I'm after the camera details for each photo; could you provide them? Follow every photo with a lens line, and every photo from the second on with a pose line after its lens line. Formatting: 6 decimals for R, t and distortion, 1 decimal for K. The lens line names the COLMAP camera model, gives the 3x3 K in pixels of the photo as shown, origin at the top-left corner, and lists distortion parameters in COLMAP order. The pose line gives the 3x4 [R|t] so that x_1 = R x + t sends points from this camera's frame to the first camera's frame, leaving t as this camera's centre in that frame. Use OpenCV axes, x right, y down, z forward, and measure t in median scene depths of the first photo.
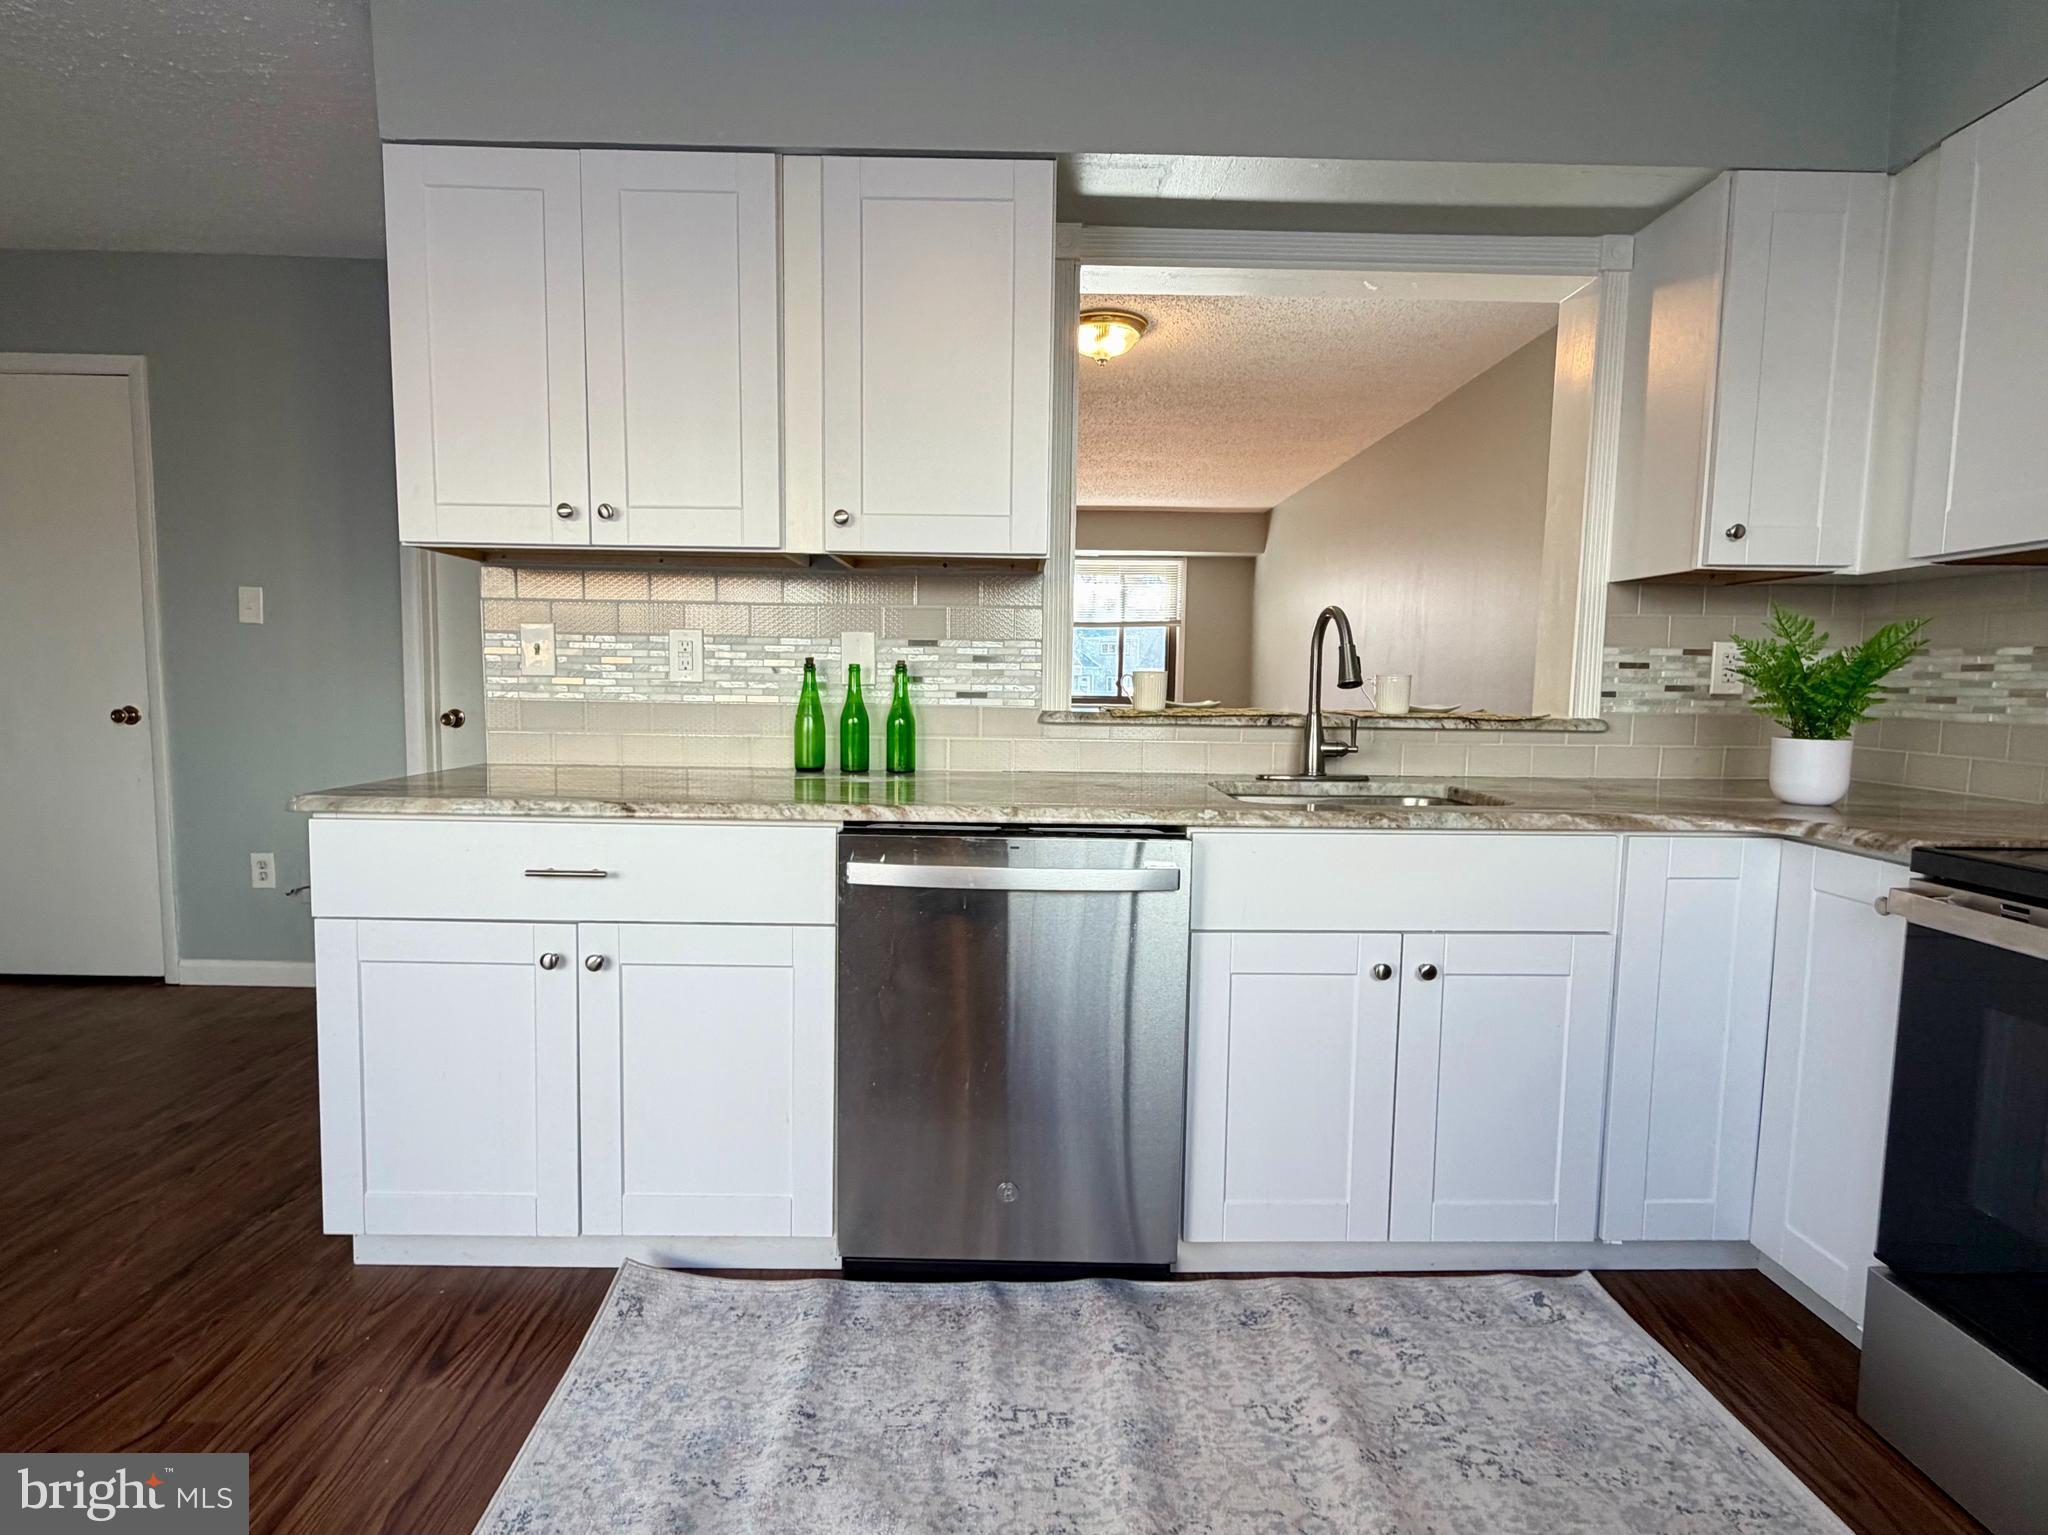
lens RADIAL K [[1023.4, 0, 1024.0], [0, 1023.4, 767.5], [0, 0, 1]] dist [-0.000637, -0.000340]
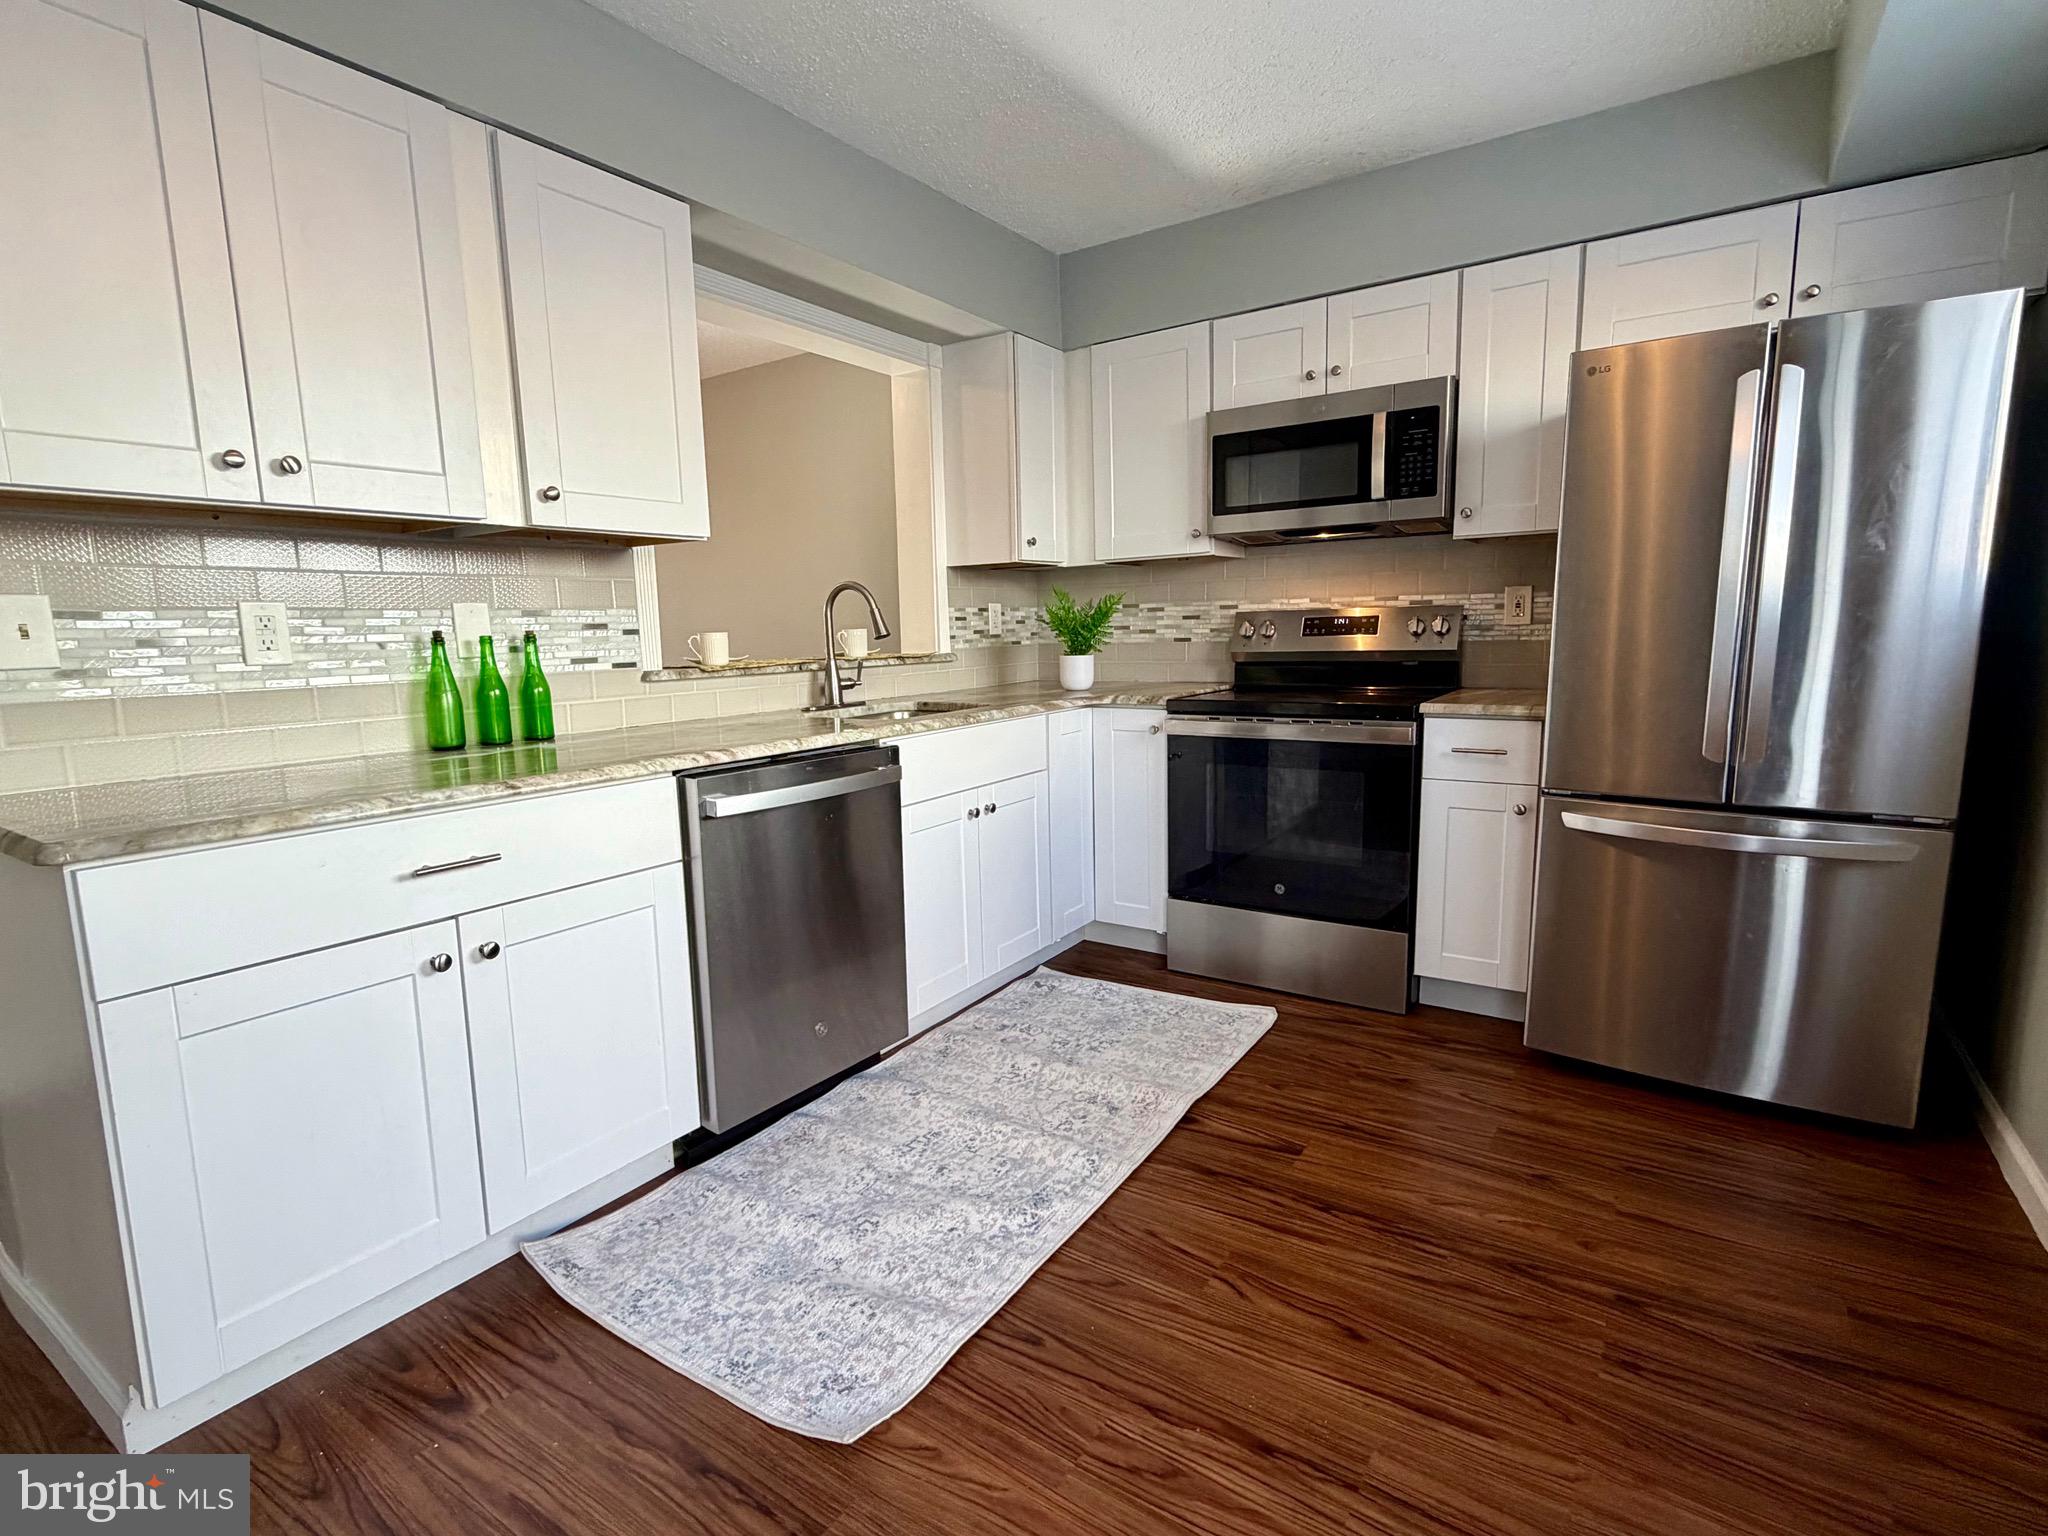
lens RADIAL K [[981.6, 0, 1024.0], [0, 981.6, 768.0], [0, 0, 1]] dist [0.001291, 0.000059]
pose [[0.570699, -0.146535, 0.807979, -0.702260], [0.107232, 0.988823, 0.103592, -0.018600], [-0.814127, 0.027521, 0.580034, 0.033529]]
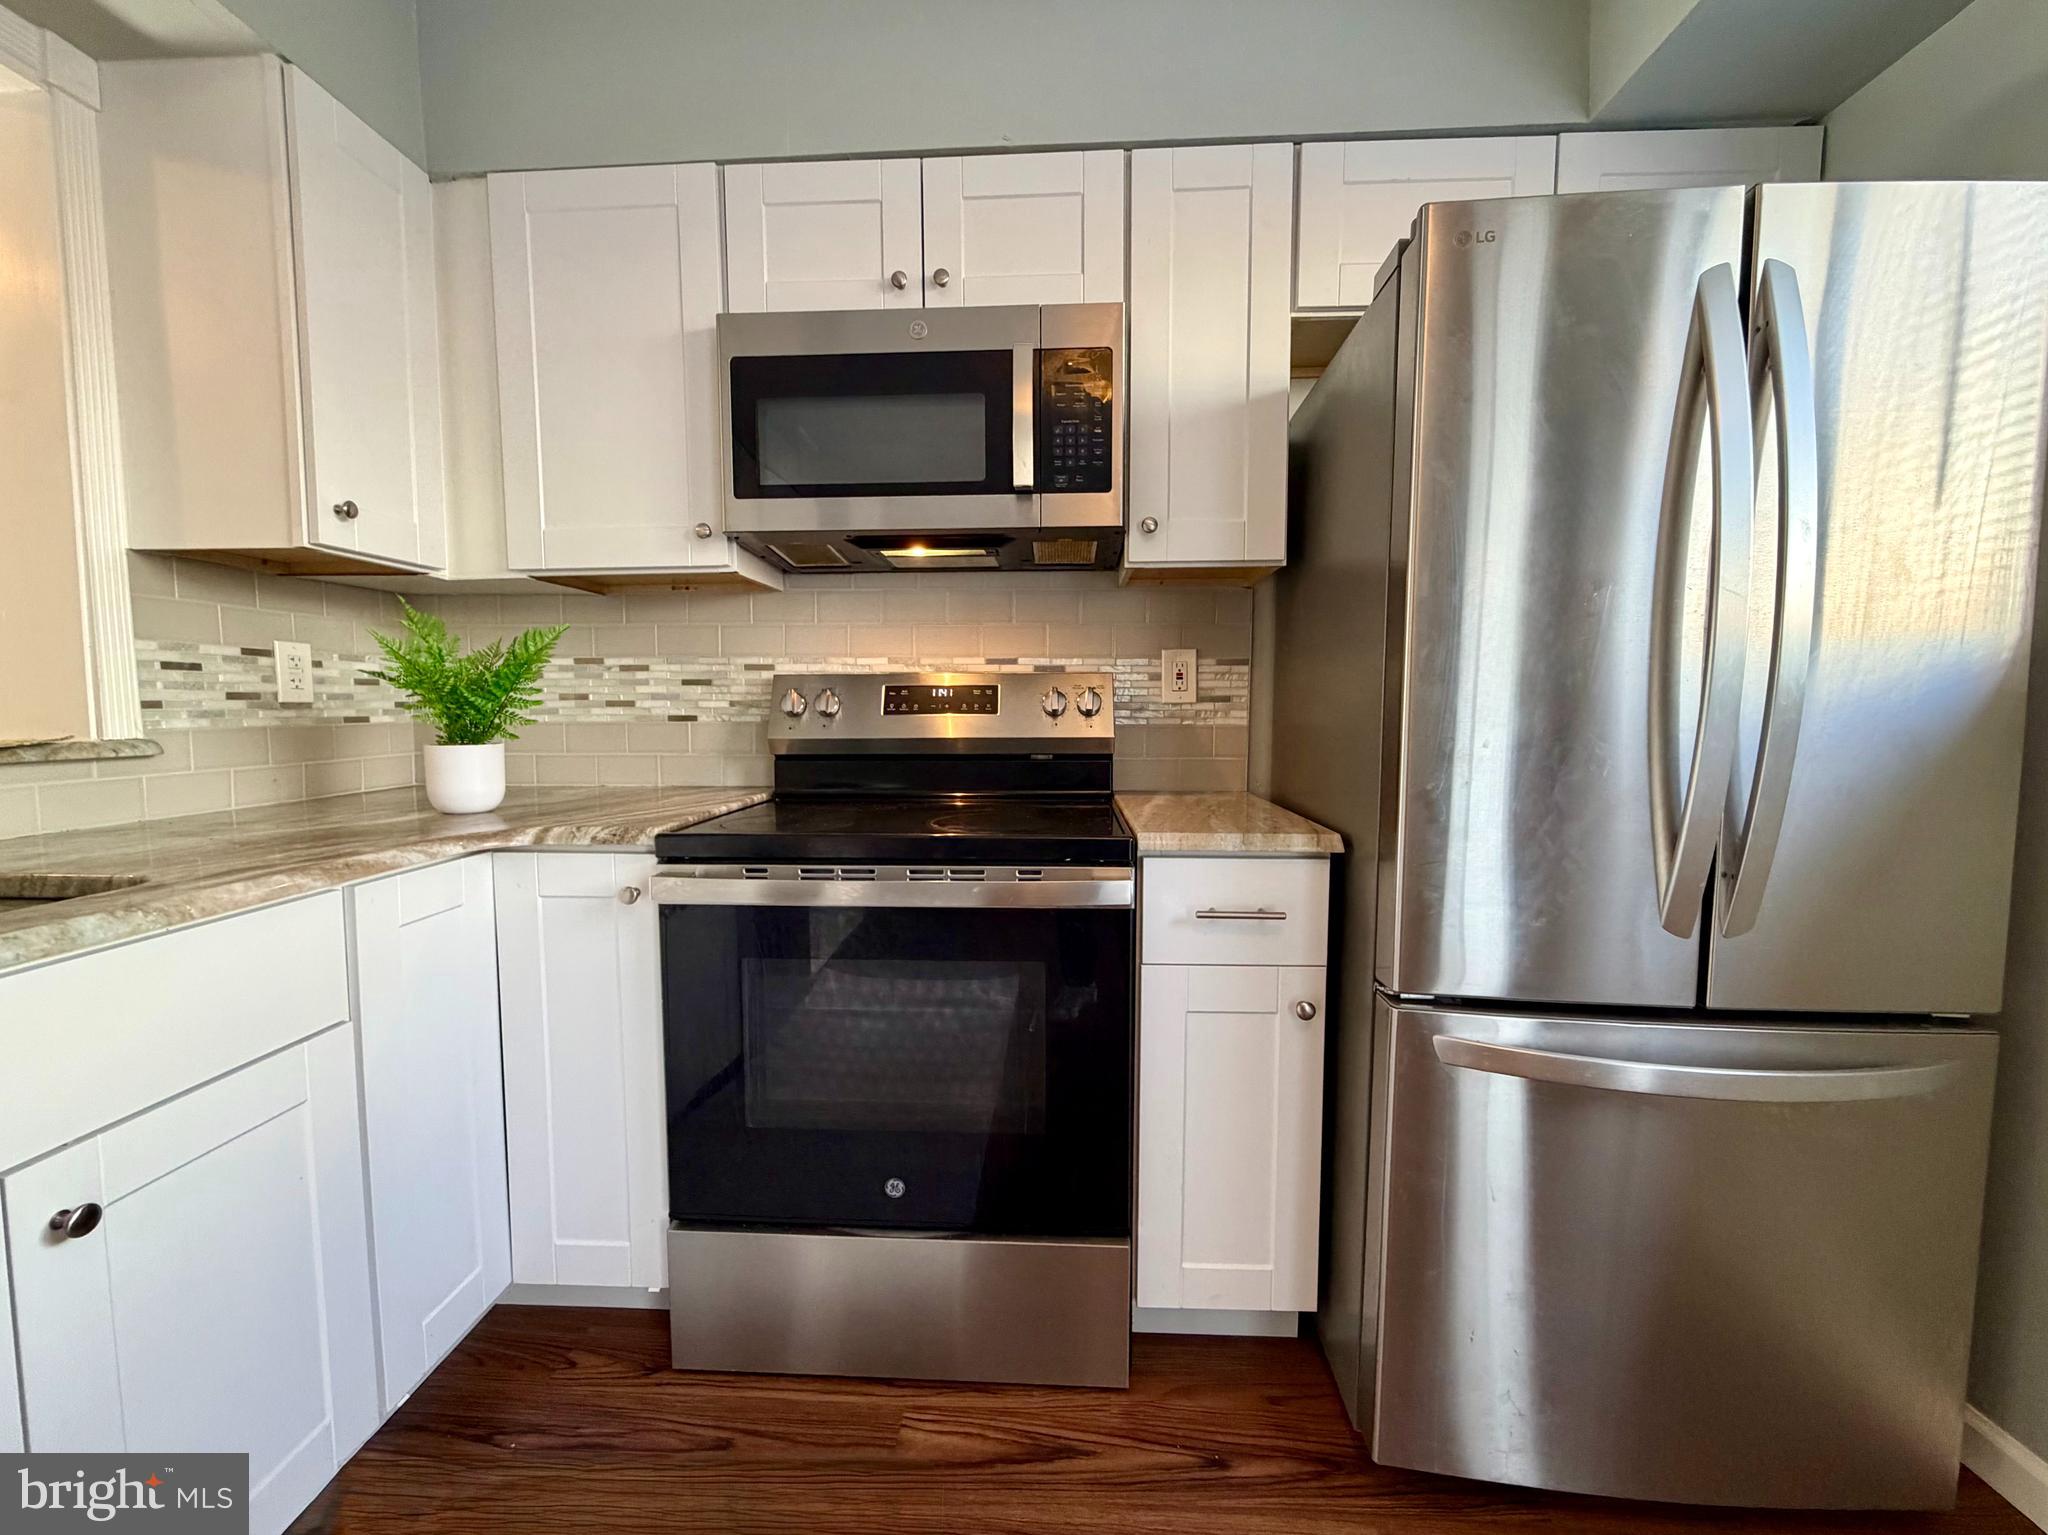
lens RADIAL K [[859.2, 0, 1024.0], [0, 859.2, 767.5], [0, 0, 1]] dist [-0.001089, -0.000343]
pose [[0.067443, -0.087266, 0.993899, 0.002089], [0.093307, 0.992353, 0.080799, -0.020613], [-0.993351, 0.087288, 0.075069, 0.380001]]
